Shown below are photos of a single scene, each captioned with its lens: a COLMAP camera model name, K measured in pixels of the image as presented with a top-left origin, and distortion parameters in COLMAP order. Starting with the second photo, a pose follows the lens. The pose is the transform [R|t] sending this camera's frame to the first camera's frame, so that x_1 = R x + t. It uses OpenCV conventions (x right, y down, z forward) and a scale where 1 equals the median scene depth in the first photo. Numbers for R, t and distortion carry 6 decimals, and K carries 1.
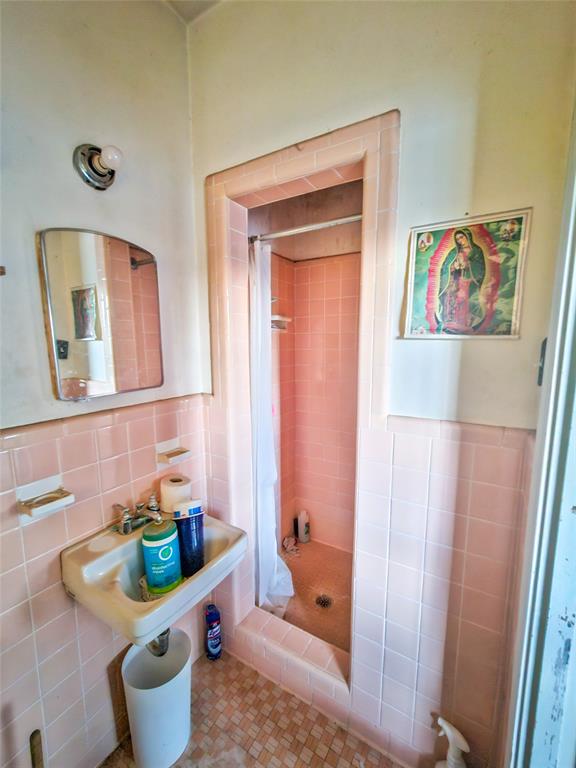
lens RADIAL K [[321.1, 0, 288.0], [0, 321.1, 384.0], [0, 0, 1]] dist [-0.000378, -0.000145]
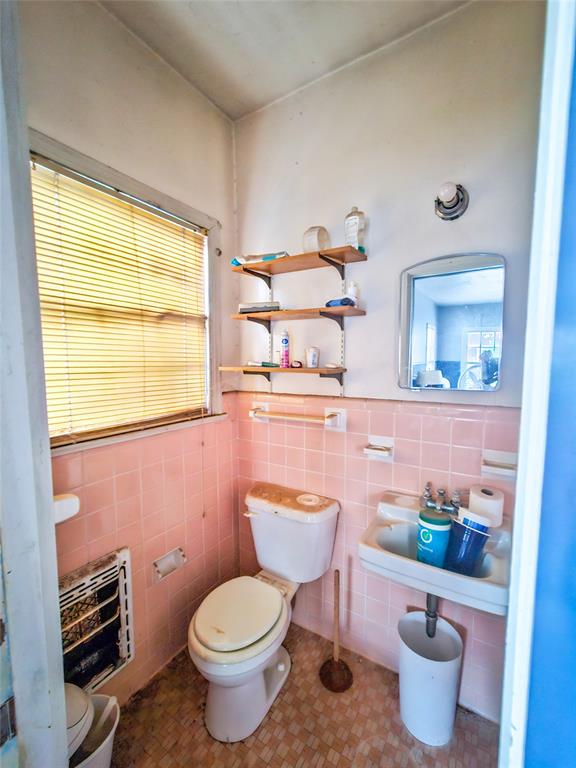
lens RADIAL K [[315.9, 0, 288.0], [0, 315.9, 384.0], [0, 0, 1]] dist [0.000152, 0.000457]
pose [[0.009121, 0.078122, -0.996902, 0.643418], [-0.131759, 0.988345, 0.076246, -0.003525], [0.991240, 0.130655, 0.019308, 0.446550]]
